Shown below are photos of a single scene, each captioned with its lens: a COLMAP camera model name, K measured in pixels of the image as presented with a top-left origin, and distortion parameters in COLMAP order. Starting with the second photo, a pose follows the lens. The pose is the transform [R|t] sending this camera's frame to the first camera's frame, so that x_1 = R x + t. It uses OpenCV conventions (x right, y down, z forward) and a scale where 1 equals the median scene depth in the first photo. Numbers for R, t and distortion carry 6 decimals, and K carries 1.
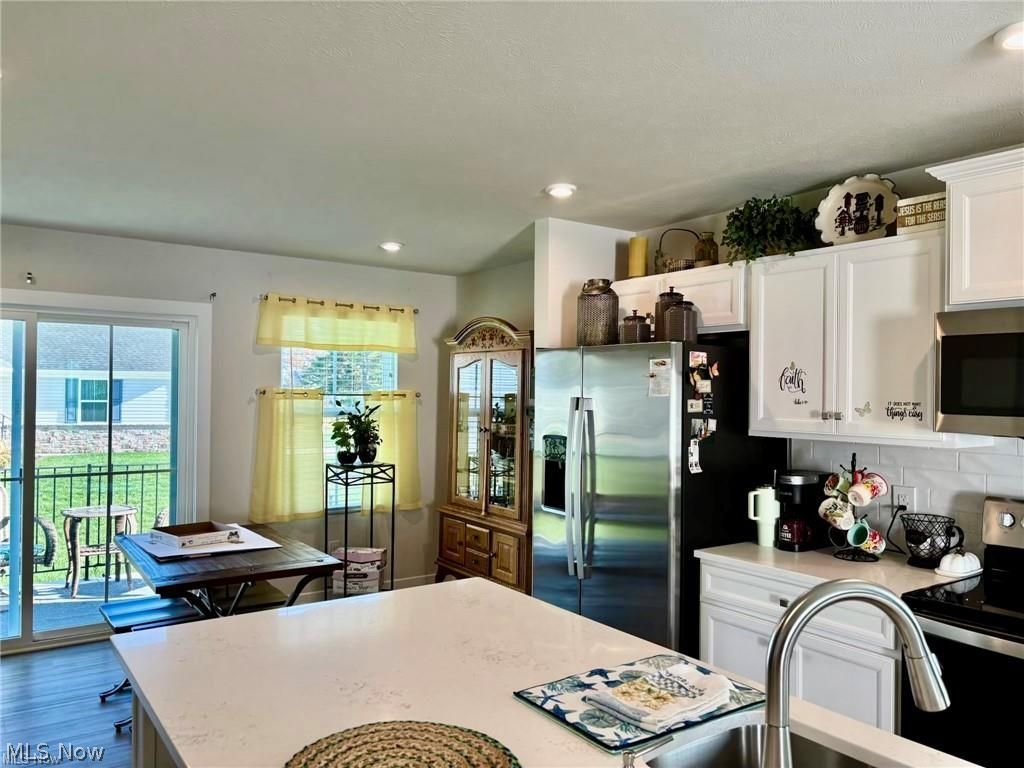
lens RADIAL K [[766.4, 0, 506.3], [0, 766.4, 388.5], [0, 0, 1]] dist [0.009537, 0.000366]
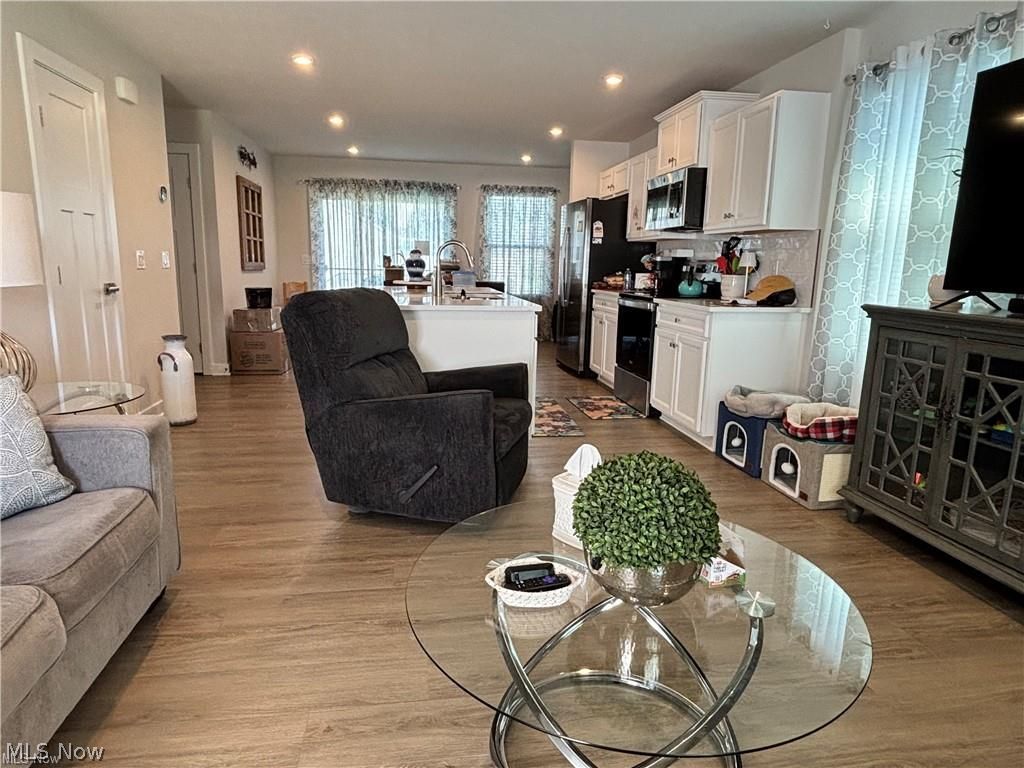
lens RADIAL K [[619.0, 0, 512.0], [0, 619.0, 384.0], [0, 0, 1]] dist [0.018937, -0.003669]
pose [[0.891407, 0.102098, -0.441554, 0.600977], [-0.016731, 0.981043, 0.193066, 0.088516], [0.452895, -0.164712, 0.876217, -0.569969]]
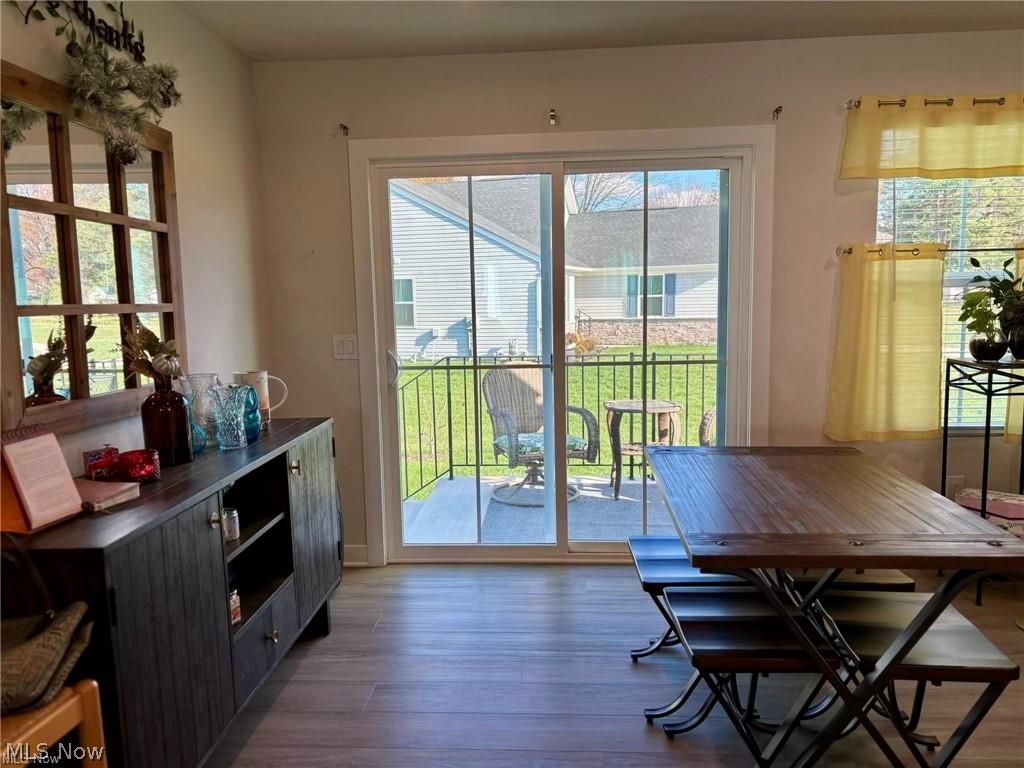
lens RADIAL K [[766.4, 0, 506.3], [0, 766.4, 388.5], [0, 0, 1]] dist [0.009537, 0.000366]
pose [[0.775586, 0.053349, -0.628984, -0.129720], [0.031994, 0.991819, 0.123575, 0.035045], [0.630431, -0.115967, 0.767534, 0.301774]]
